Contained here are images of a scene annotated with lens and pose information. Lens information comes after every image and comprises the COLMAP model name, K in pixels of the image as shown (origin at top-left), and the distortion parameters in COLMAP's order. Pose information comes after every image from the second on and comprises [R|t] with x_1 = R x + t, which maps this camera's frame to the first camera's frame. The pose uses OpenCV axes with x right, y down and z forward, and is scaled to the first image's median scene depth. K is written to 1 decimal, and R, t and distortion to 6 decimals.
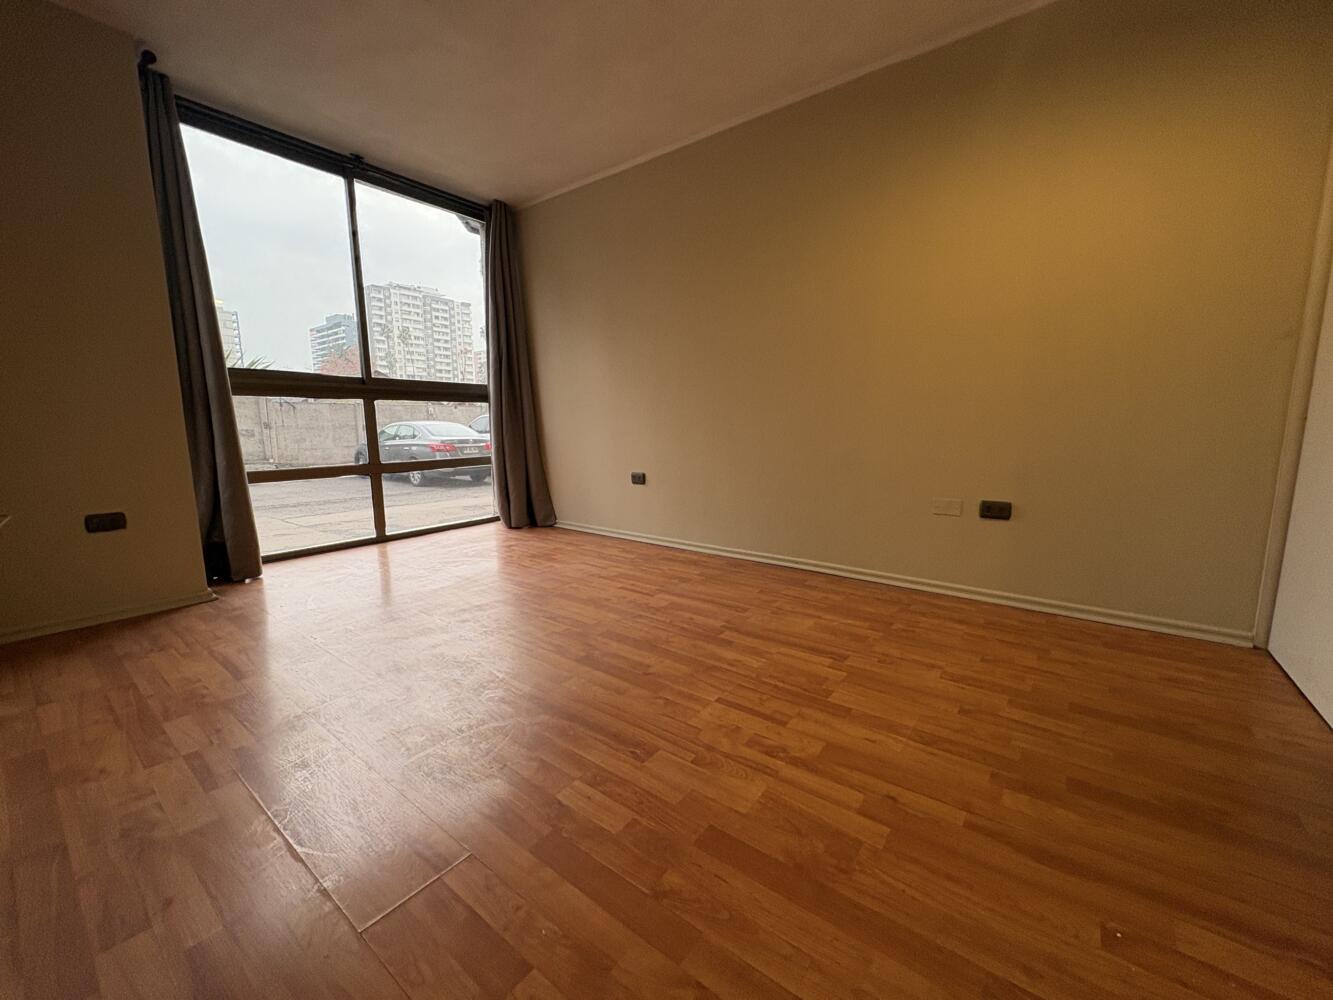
lens RADIAL K [[528.2, 0, 667.5], [0, 528.2, 501.2], [0, 0, 1]] dist [-0.000652, -0.000017]
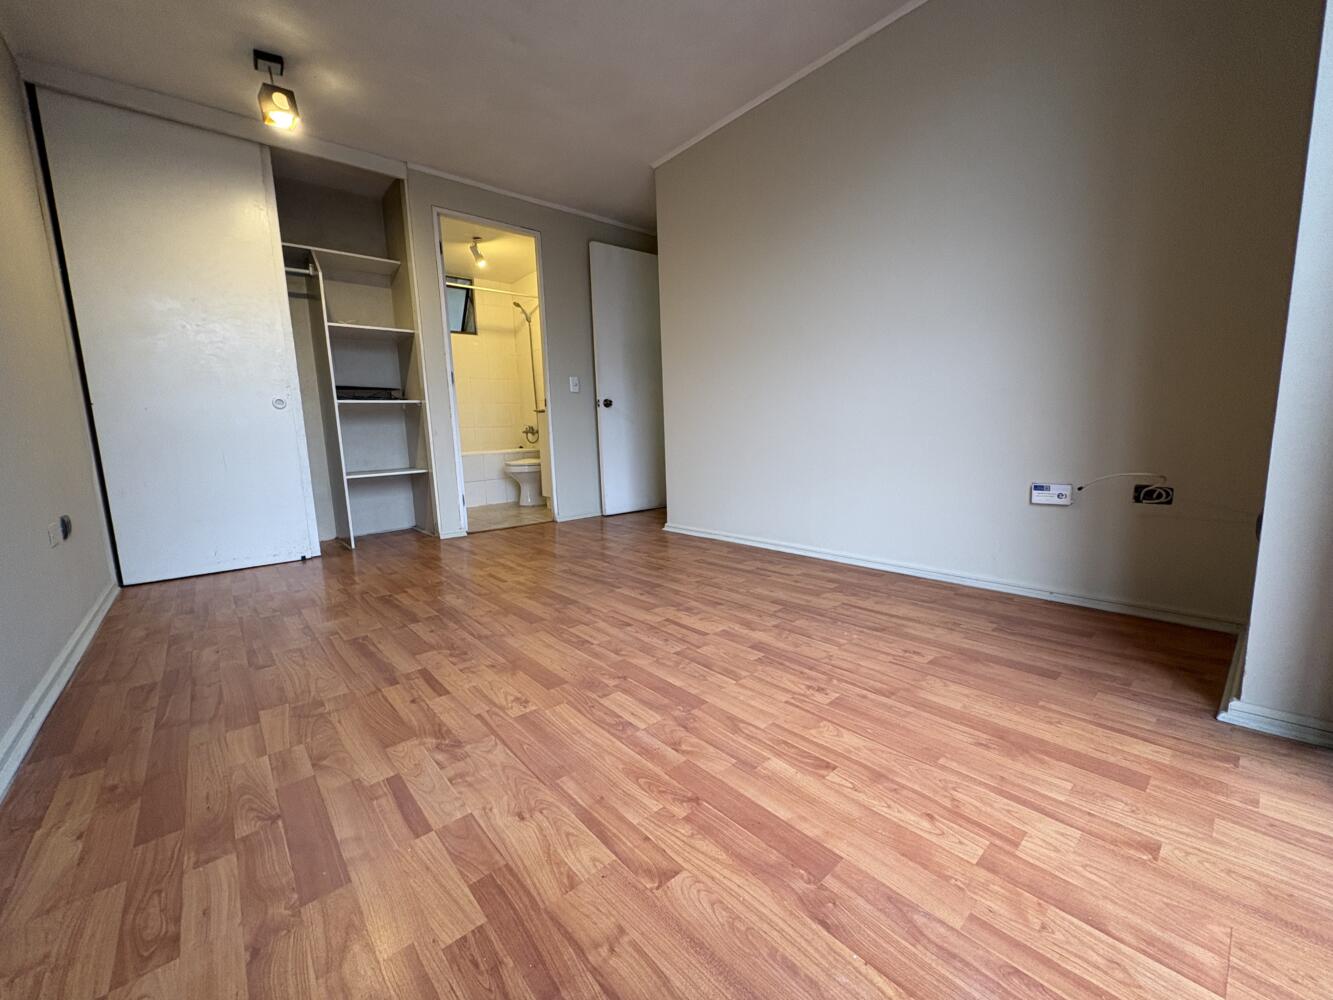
lens RADIAL K [[528.2, 0, 664.0], [0, 528.2, 500.1], [0, 0, 1]] dist [-0.000652, -0.000017]
pose [[-0.979026, 0.013784, 0.203269, -0.449967], [0.070176, 0.959471, 0.272931, -0.173466], [-0.191268, 0.281471, -0.940314, 1.490231]]
